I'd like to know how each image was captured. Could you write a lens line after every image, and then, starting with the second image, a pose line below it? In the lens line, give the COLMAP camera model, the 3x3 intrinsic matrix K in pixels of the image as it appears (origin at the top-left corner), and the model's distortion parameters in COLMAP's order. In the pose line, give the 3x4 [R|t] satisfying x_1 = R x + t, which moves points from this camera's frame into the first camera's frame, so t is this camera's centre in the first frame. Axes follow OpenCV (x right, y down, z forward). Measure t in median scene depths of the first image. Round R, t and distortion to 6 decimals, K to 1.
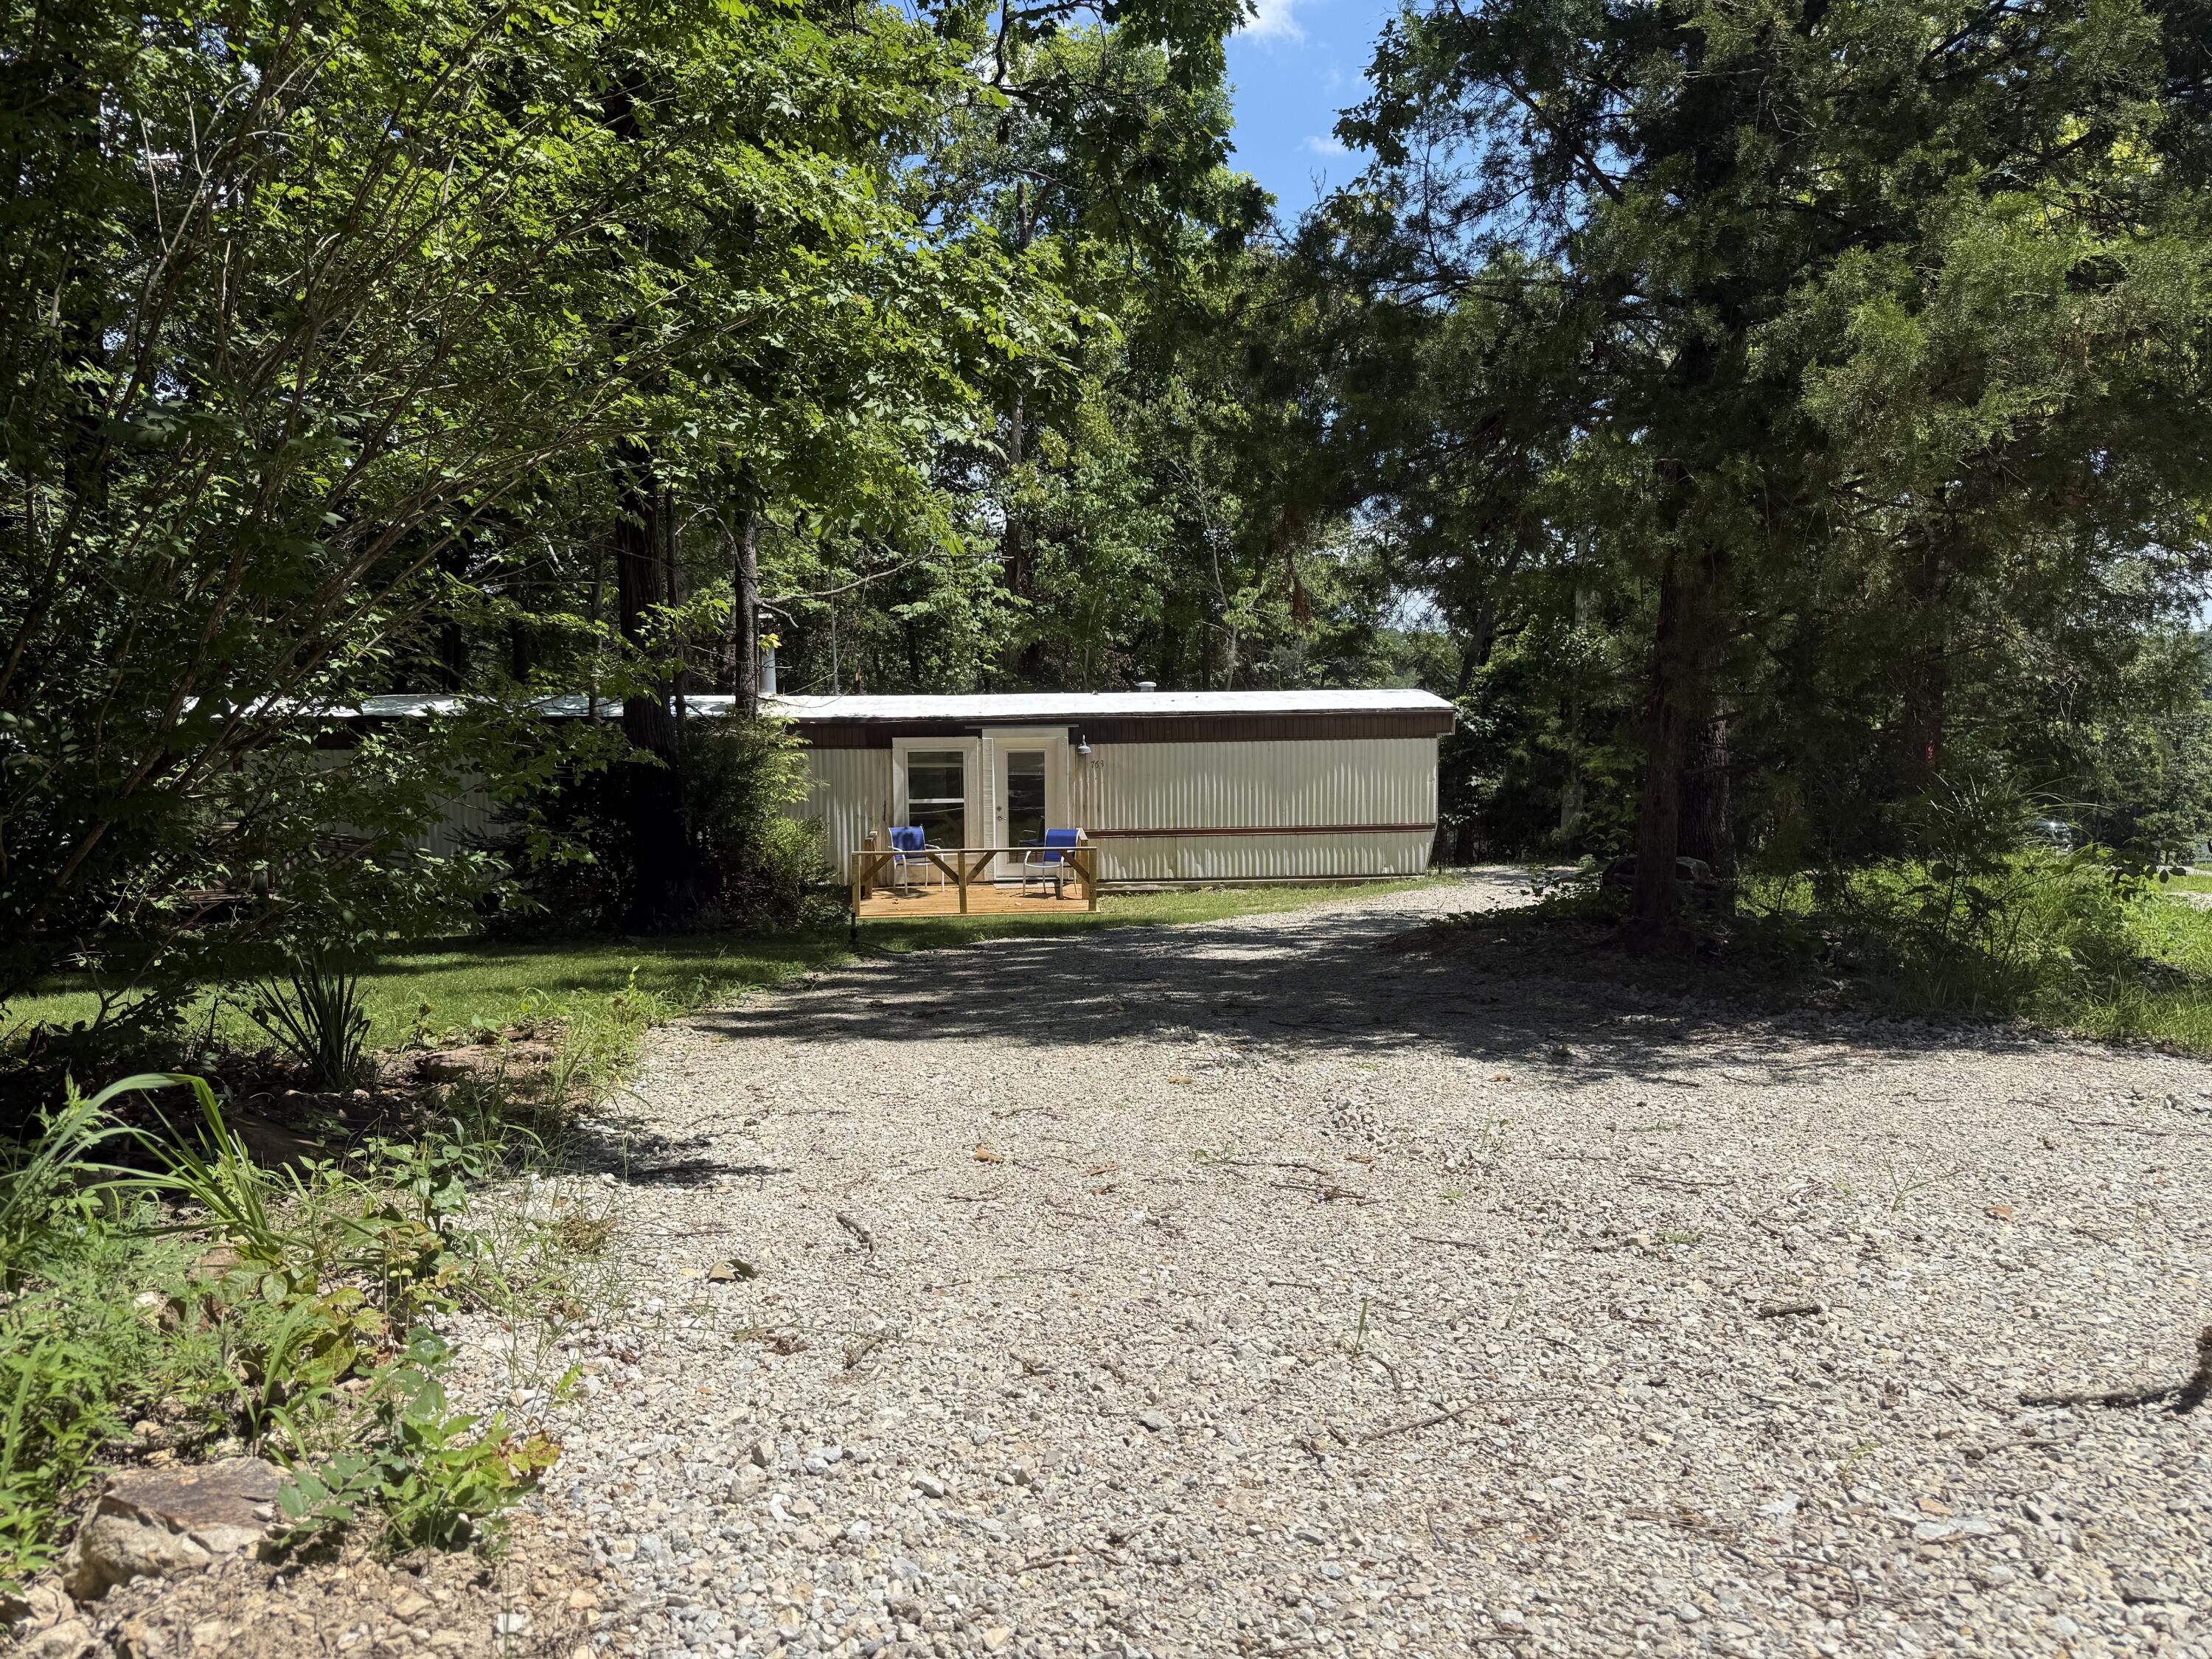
lens RADIAL K [[1518.7, 0, 1106.0], [0, 1518.7, 829.5], [0, 0, 1]] dist [0.130009, -0.232872]
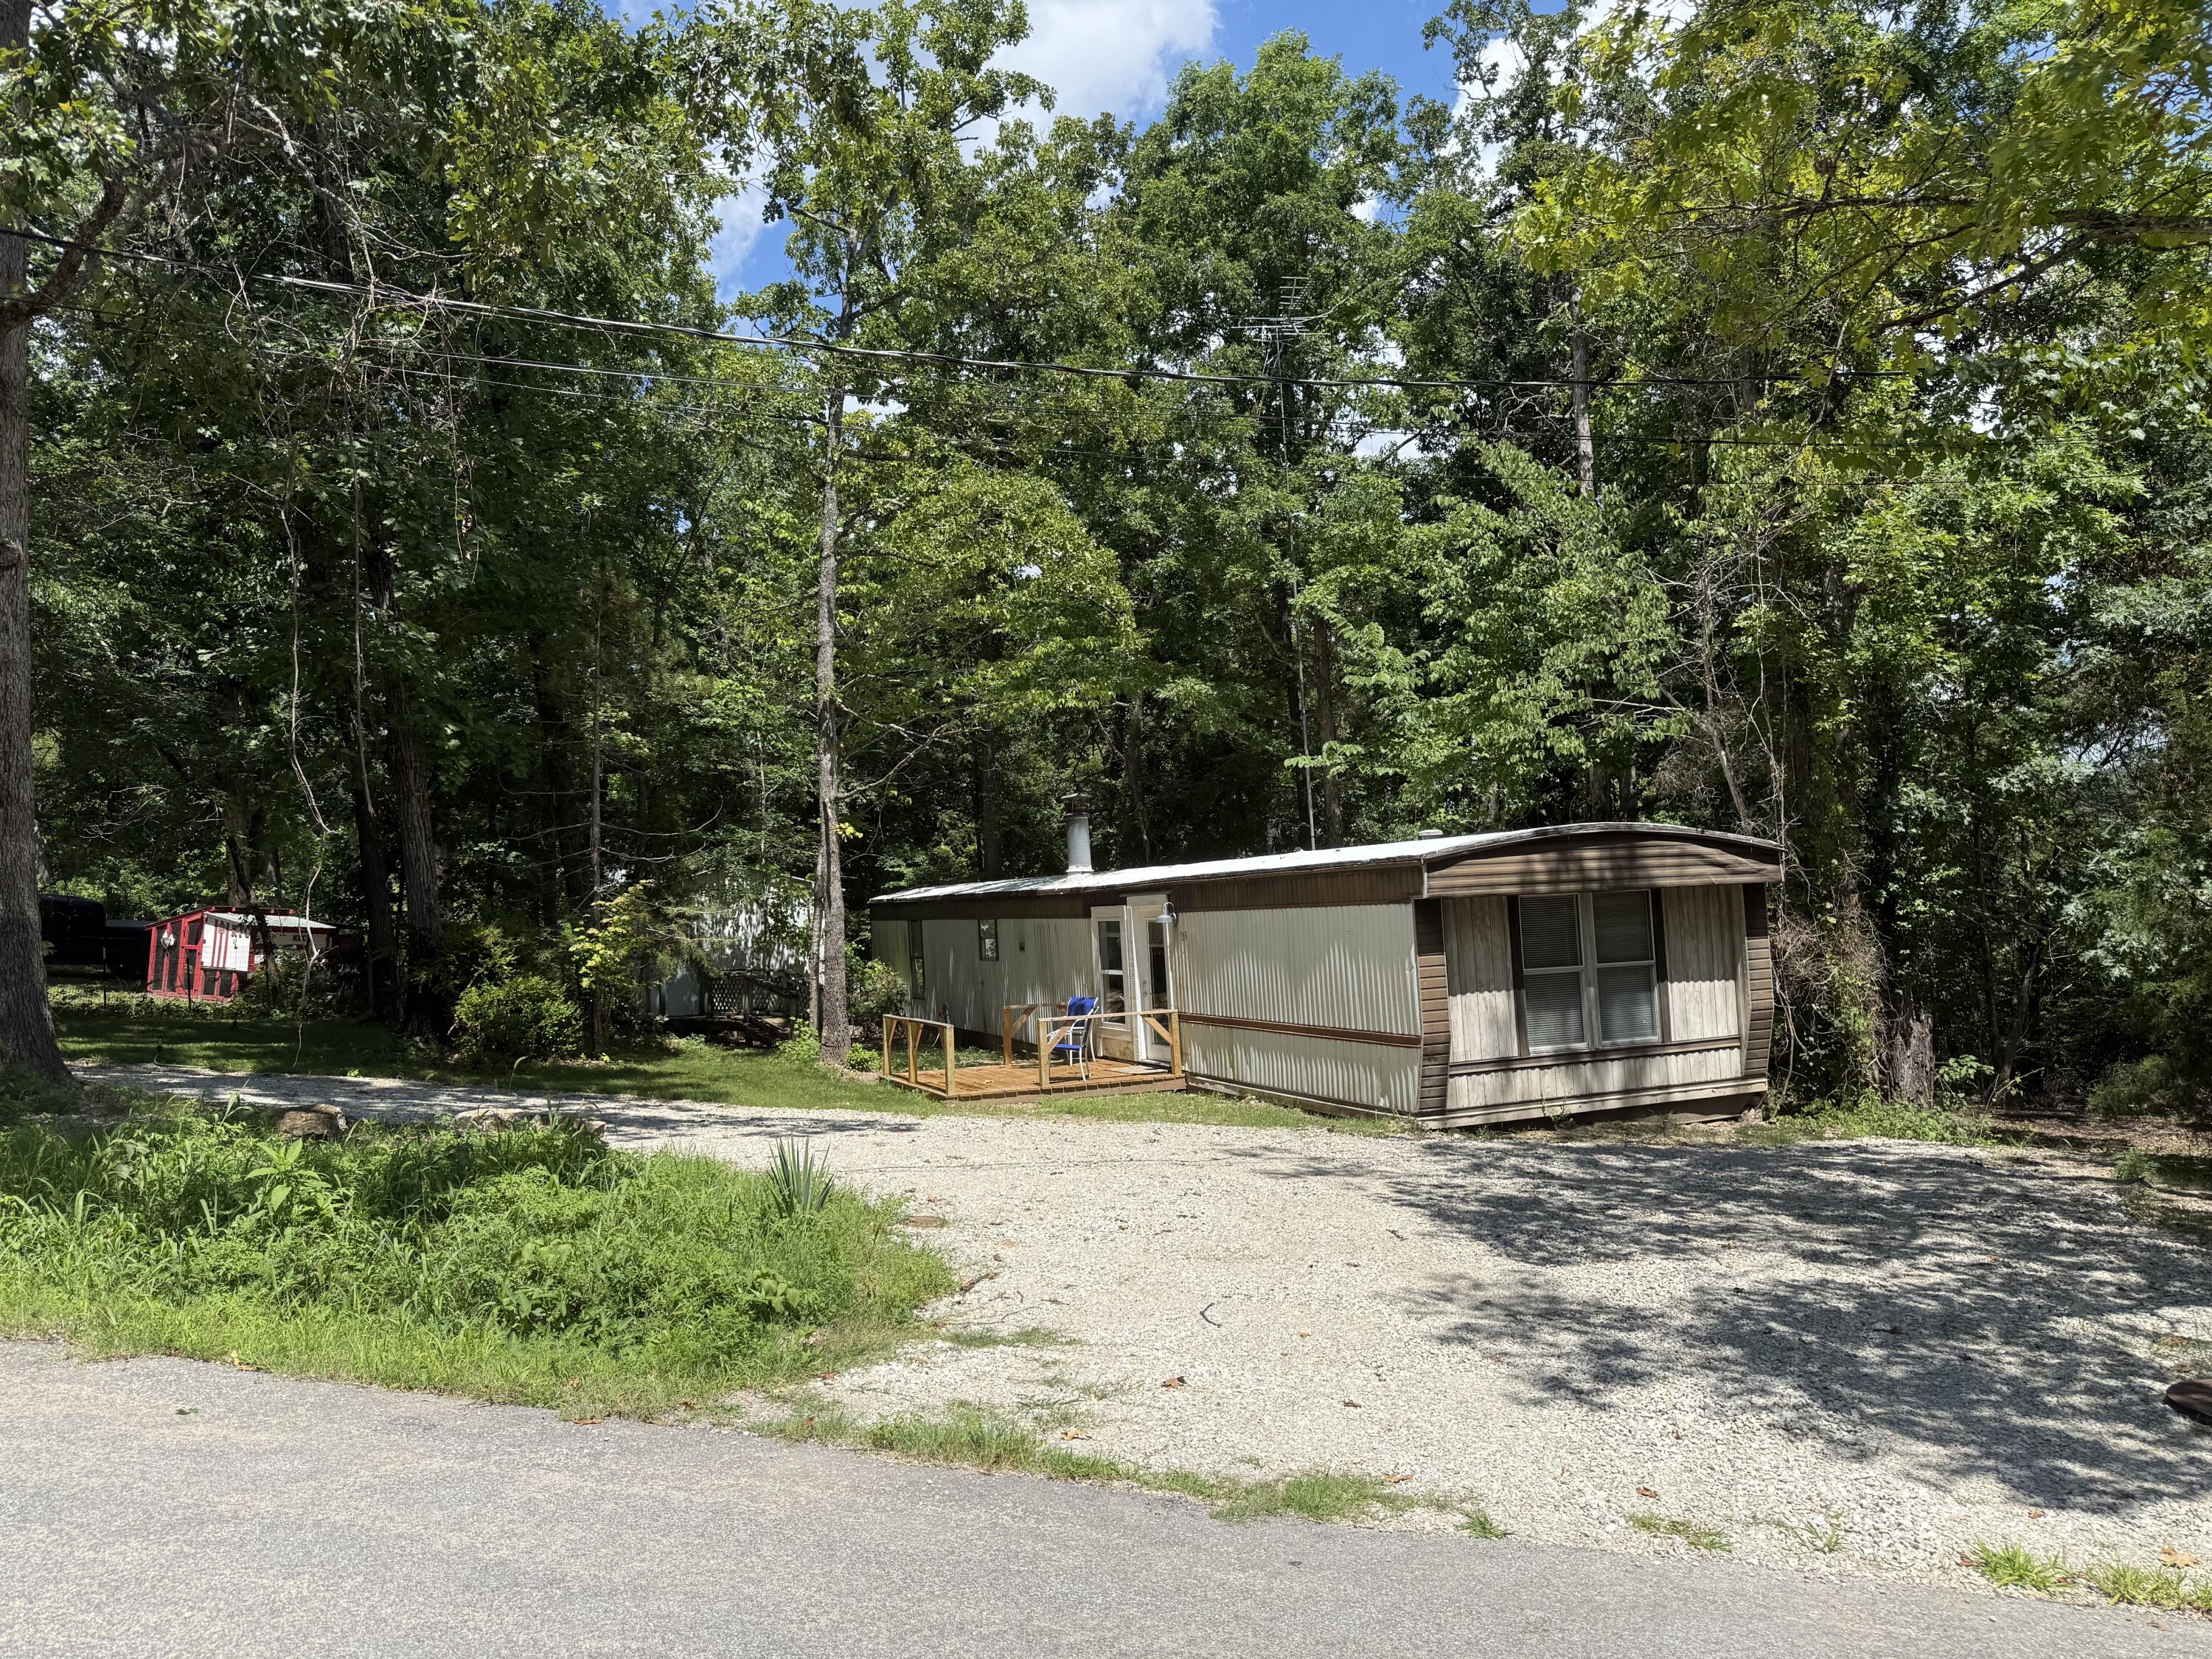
lens RADIAL K [[1518.7, 0, 1106.0], [0, 1518.7, 829.5], [0, 0, 1]] dist [0.130009, -0.232872]
pose [[0.337048, -0.052084, -0.940046, 0.783166], [-0.043232, 0.996559, -0.070716, -0.039854], [0.940495, 0.064475, 0.333636, 0.660242]]
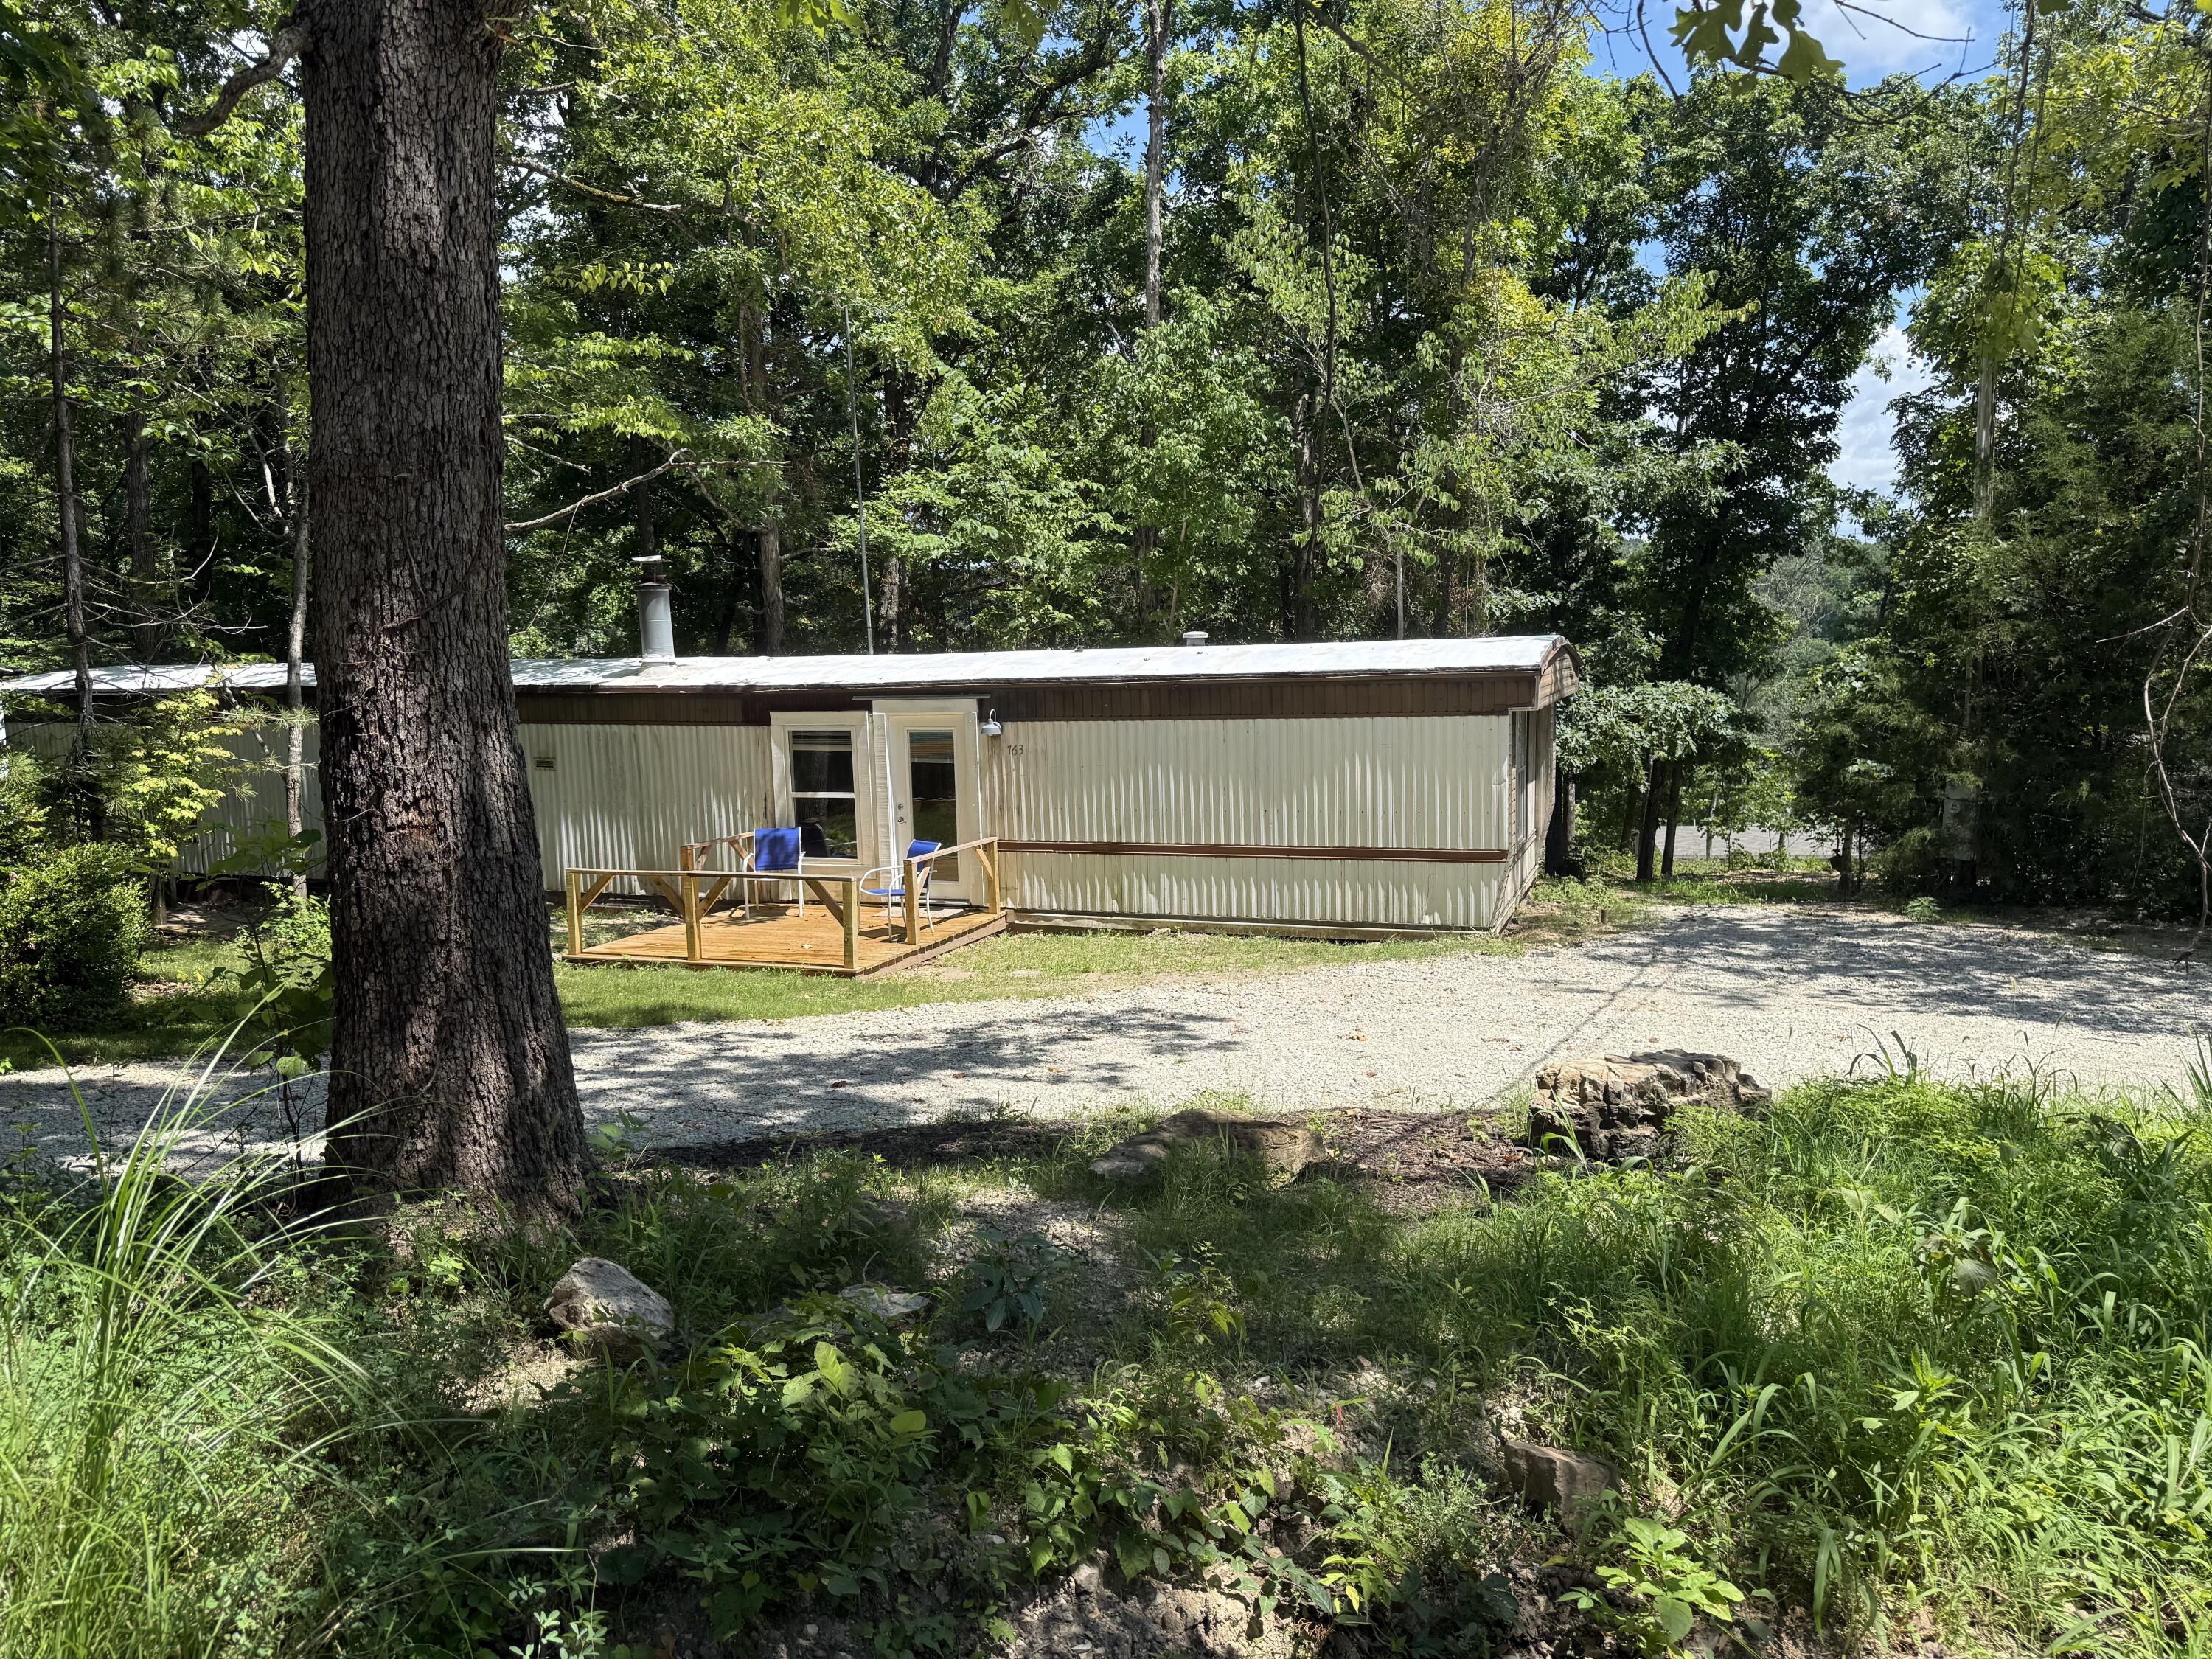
lens RADIAL K [[1518.7, 0, 1106.0], [0, 1518.7, 829.5], [0, 0, 1]] dist [0.130009, -0.232872]
pose [[0.911871, 0.037328, -0.408775, 0.324993], [-0.023194, 0.998951, 0.039480, -0.034208], [0.409820, -0.026520, 0.911781, 0.356580]]
